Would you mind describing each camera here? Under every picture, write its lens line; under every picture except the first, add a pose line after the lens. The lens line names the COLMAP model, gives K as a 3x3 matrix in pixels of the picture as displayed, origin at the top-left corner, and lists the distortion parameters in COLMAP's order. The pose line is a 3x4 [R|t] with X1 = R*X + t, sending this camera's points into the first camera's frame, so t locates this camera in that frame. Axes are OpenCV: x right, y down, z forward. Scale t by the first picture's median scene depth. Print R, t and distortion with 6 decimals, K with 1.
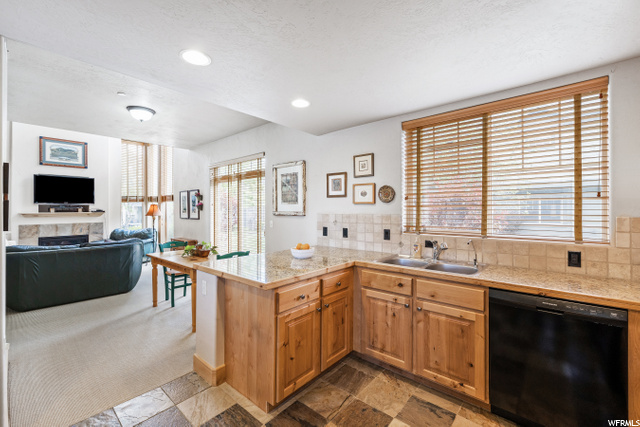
lens RADIAL K [[270.9, 0, 313.7], [0, 270.9, 208.6], [0, 0, 1]] dist [-0.001863, 0.000399]
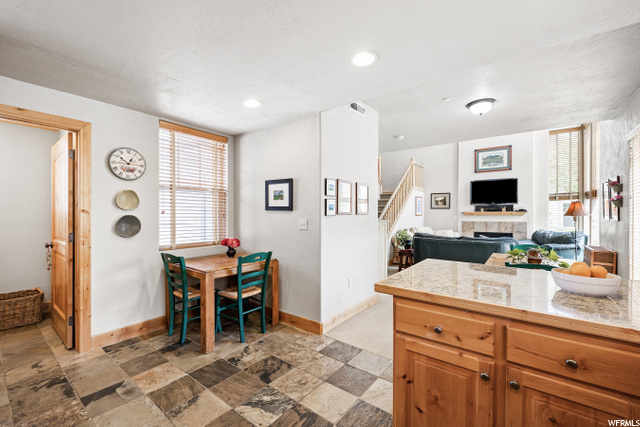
lens RADIAL K [[270.9, 0, 317.7], [0, 270.9, 213.8], [0, 0, 1]] dist [-0.001863, 0.000399]
pose [[0.060001, 0.005377, -0.998184, 0.176718], [0.003563, 0.999978, 0.005601, 0.014549], [0.998192, -0.003893, 0.059981, 0.209300]]
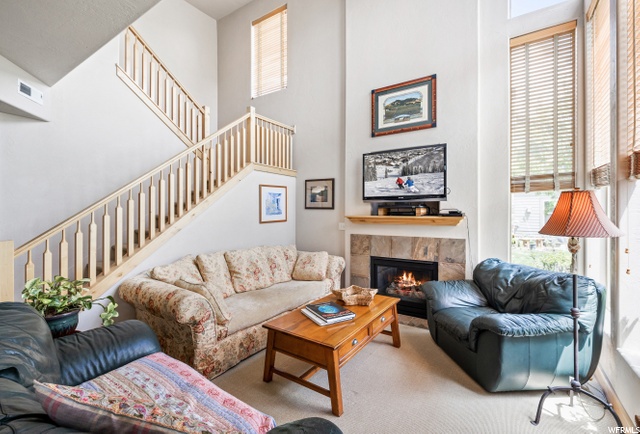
lens RADIAL K [[285.8, 0, 315.5], [0, 285.8, 210.6], [0, 0, 1]] dist [-0.001678, -0.000477]
pose [[0.116639, -0.002065, -0.993172, -0.384648], [0.002654, 0.999995, -0.001768, 0.004456], [0.993171, -0.002429, 0.116644, 0.794805]]
